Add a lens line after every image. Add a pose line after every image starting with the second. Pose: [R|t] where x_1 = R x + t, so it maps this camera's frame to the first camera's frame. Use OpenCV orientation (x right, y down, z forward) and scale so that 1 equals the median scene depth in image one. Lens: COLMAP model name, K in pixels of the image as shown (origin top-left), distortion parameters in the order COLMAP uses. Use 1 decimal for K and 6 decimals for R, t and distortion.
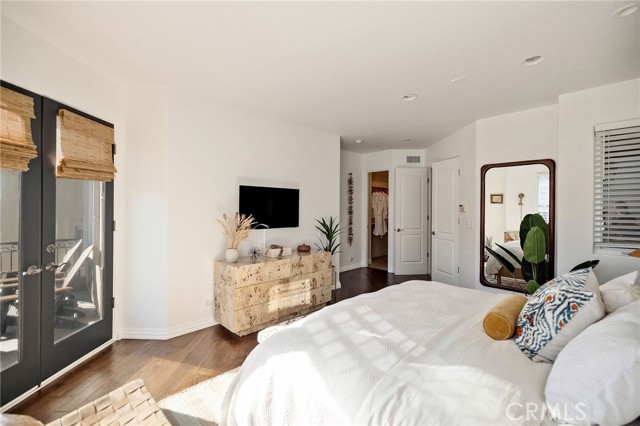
lens RADIAL K [[271.2, 0, 316.6], [0, 271.2, 209.1], [0, 0, 1]] dist [0.004861, -0.000135]
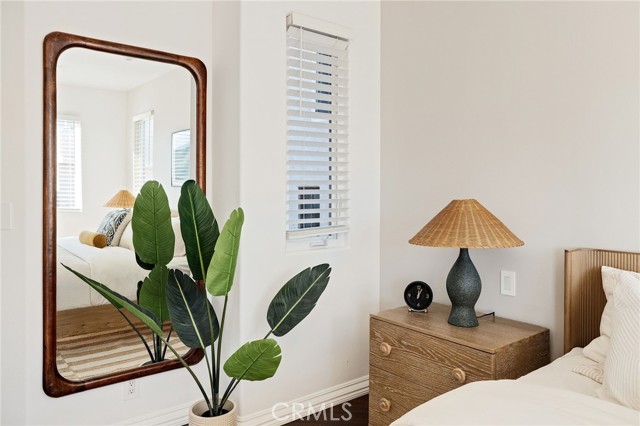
lens RADIAL K [[487.8, 0, 328.5], [0, 487.8, 196.5], [0, 0, 1]] dist [0.009393, -0.010014]
pose [[0.093248, -0.024321, 0.995346, 0.057156], [-0.005198, 0.999676, 0.024913, 0.019069], [-0.995629, -0.007497, 0.093091, 0.605756]]
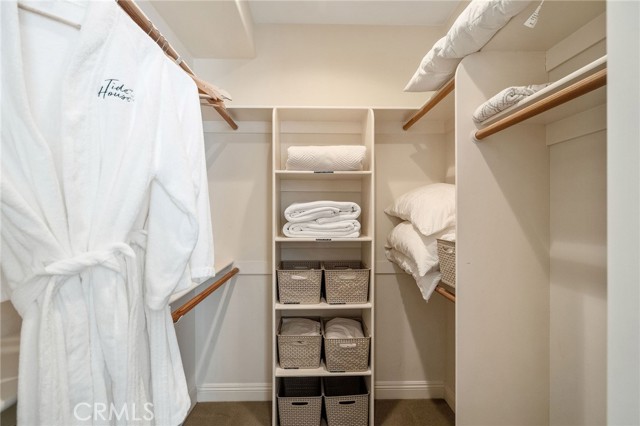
lens RADIAL K [[271.2, 0, 319.1], [0, 271.2, 212.6], [0, 0, 1]] dist [0.004861, -0.000135]
pose [[0.538441, -0.011418, 0.842586, 0.386524], [0.005310, 0.999934, 0.010157, 0.010341], [-0.842647, -0.000995, 0.538466, 1.745753]]
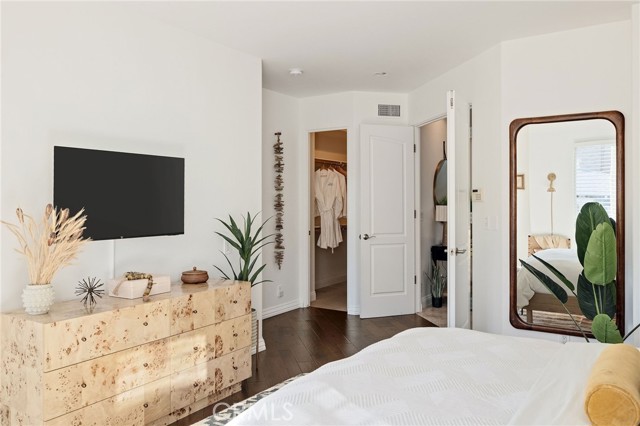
lens RADIAL K [[487.8, 0, 313.2], [0, 487.8, 204.4], [0, 0, 1]] dist [0.009393, -0.010014]
pose [[0.975198, -0.009830, 0.221116, -0.033095], [0.009620, 0.999952, 0.002029, 0.012031], [-0.221125, 0.000148, 0.975245, 0.079515]]
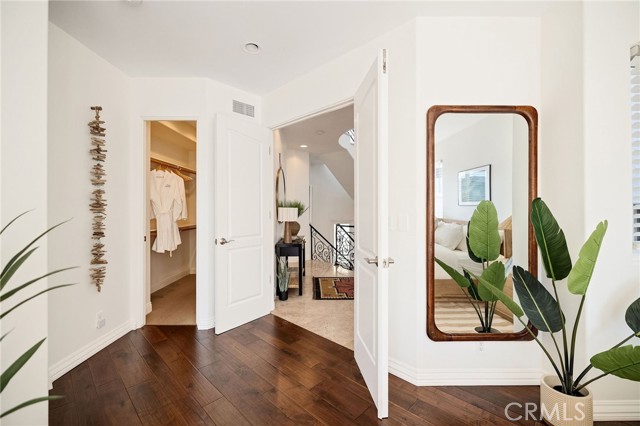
lens RADIAL K [[271.2, 0, 317.7], [0, 271.2, 209.4], [0, 0, 1]] dist [0.004861, -0.000135]
pose [[0.687662, -0.007707, 0.725990, 0.093396], [0.008420, 0.999961, 0.002640, 0.029184], [-0.725982, 0.004298, 0.687700, 0.795515]]
